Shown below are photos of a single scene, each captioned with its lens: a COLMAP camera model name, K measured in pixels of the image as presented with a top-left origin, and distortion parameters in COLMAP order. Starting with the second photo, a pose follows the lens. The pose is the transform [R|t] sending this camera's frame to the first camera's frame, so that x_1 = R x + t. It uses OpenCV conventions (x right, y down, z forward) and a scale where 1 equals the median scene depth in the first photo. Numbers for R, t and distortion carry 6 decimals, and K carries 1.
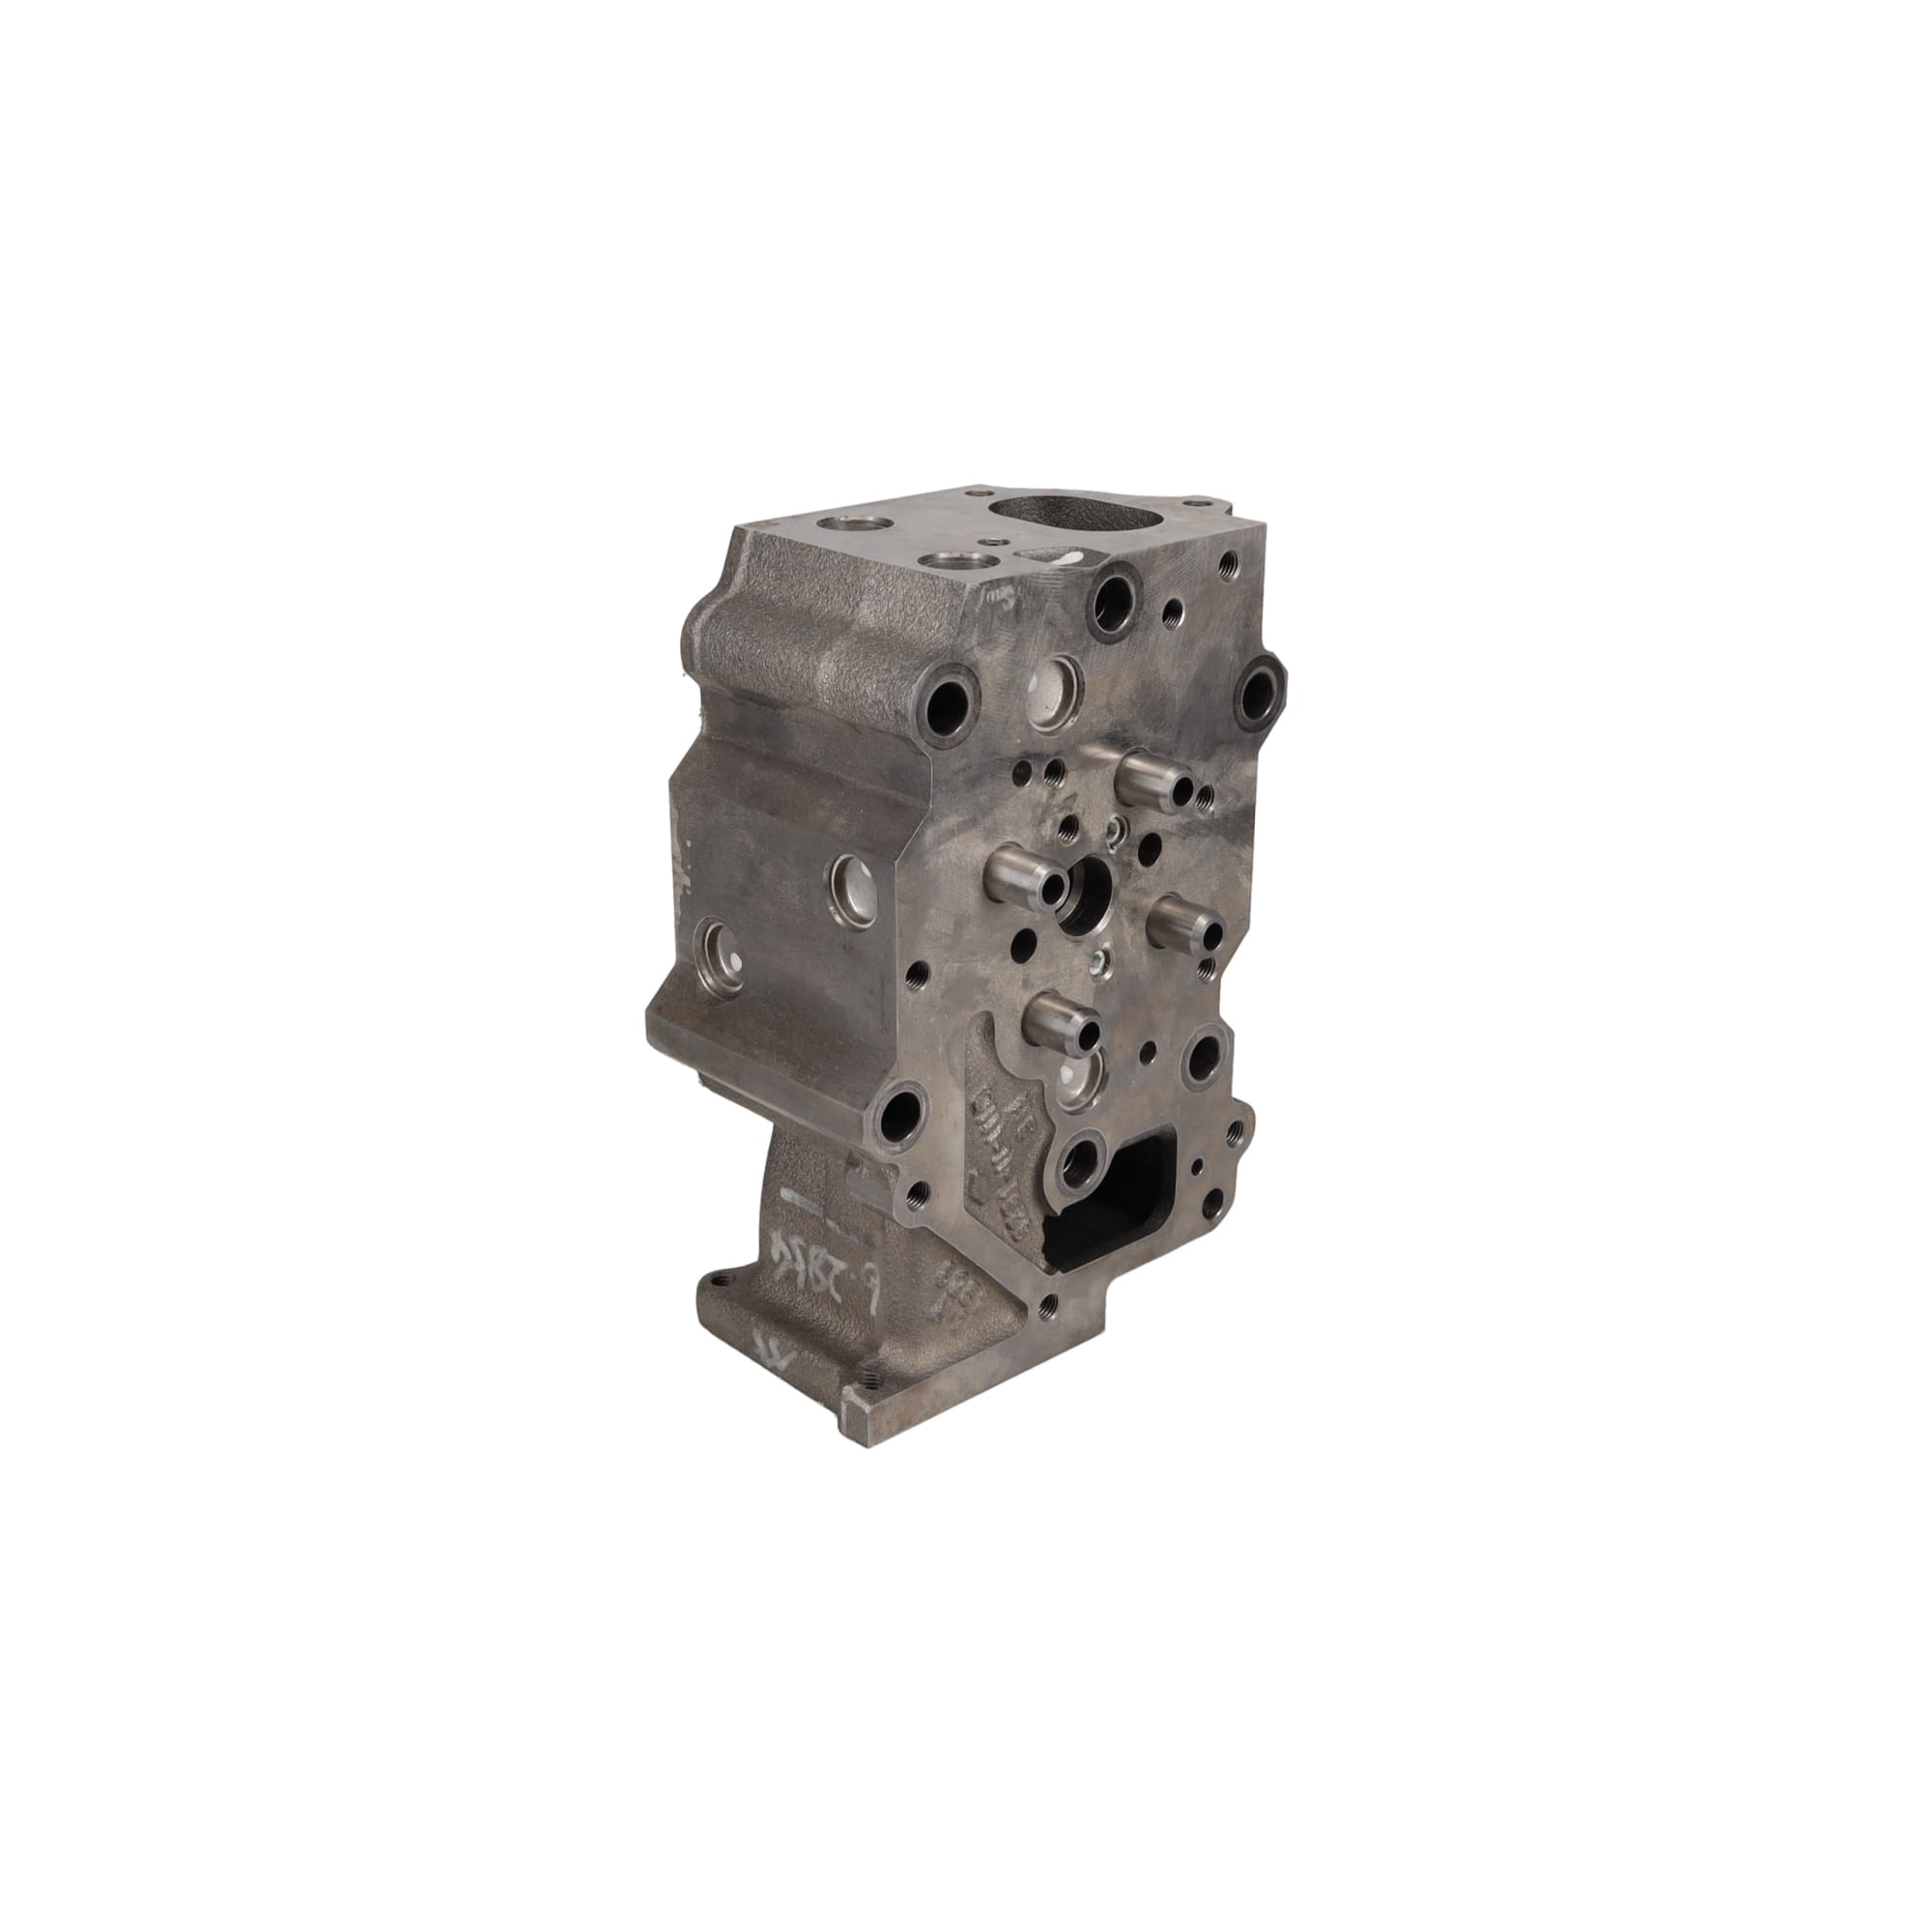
lens RADIAL K [[2594.5, 0, 963.3], [0, 2594.5, 972.9], [0, 0, 1]] dist [0.033070, 0.000000]
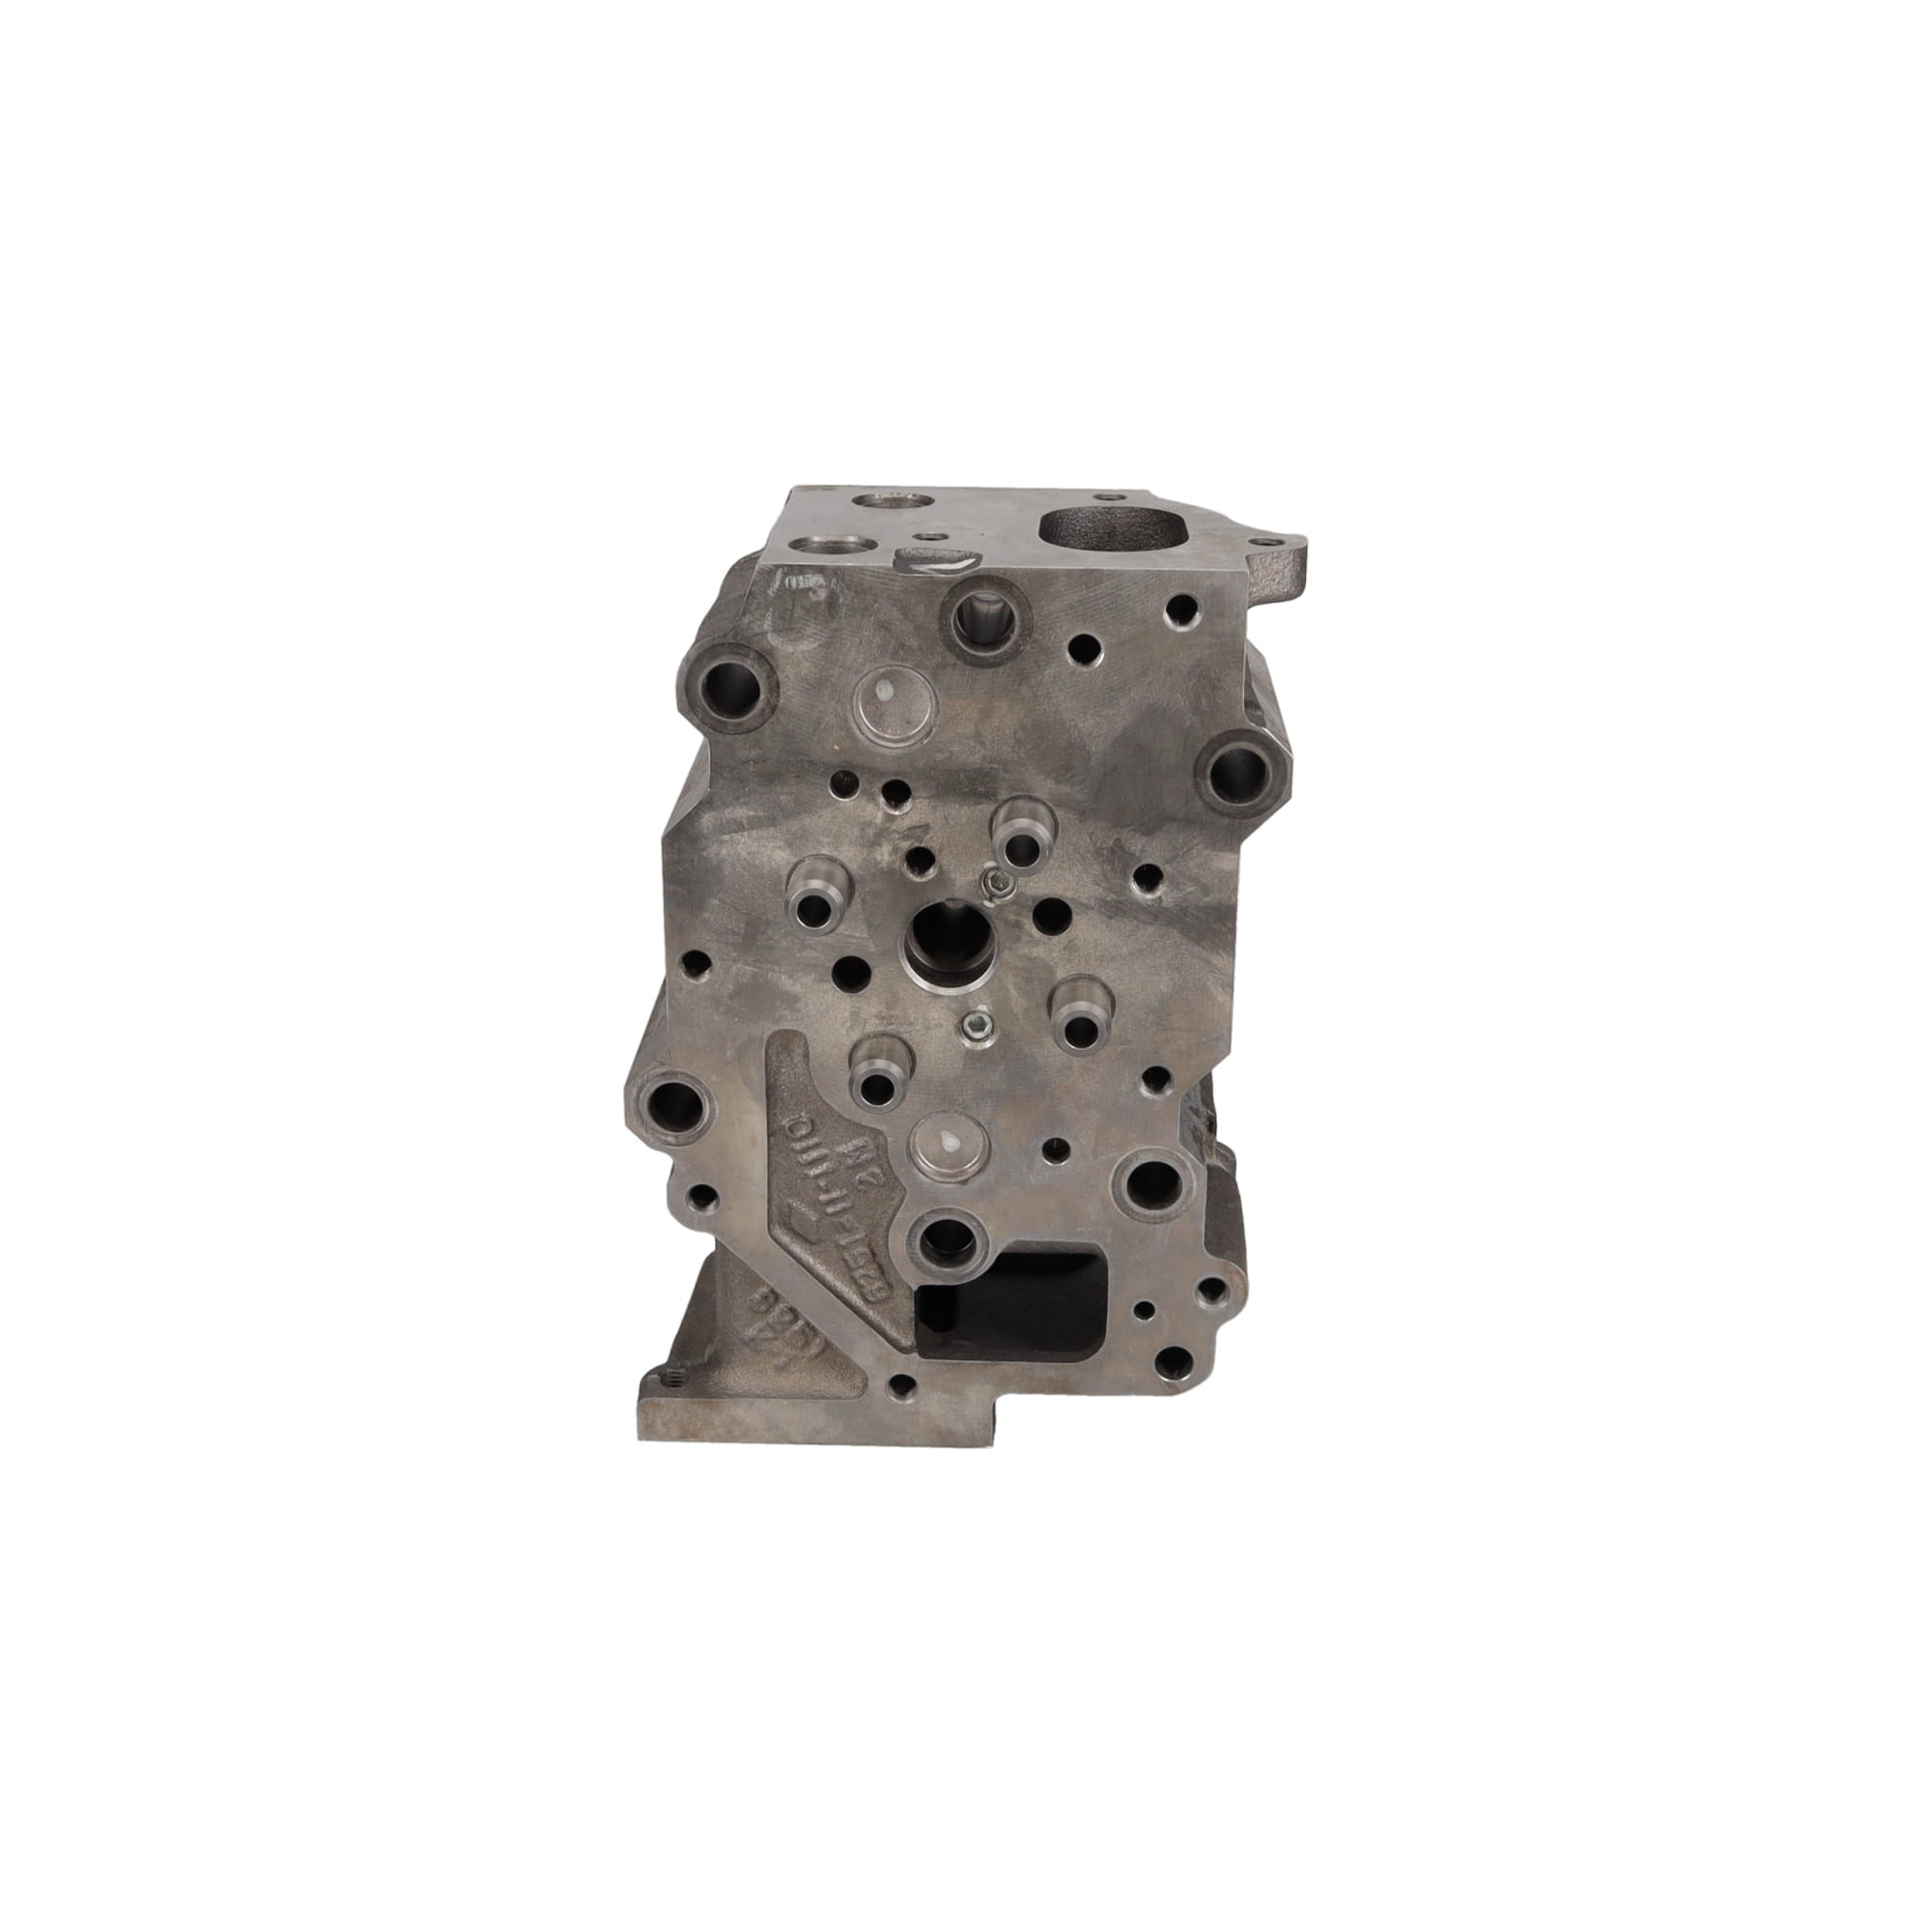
lens RADIAL K [[2594.5, 0, 913.8], [0, 2594.5, 937.3], [0, 0, 1]] dist [0.033070, 0.000000]
pose [[0.689764, 0.237426, -0.683999, 0.662396], [-0.262374, 0.962460, 0.069498, -0.092625], [0.674823, 0.131527, 0.726165, 0.349258]]
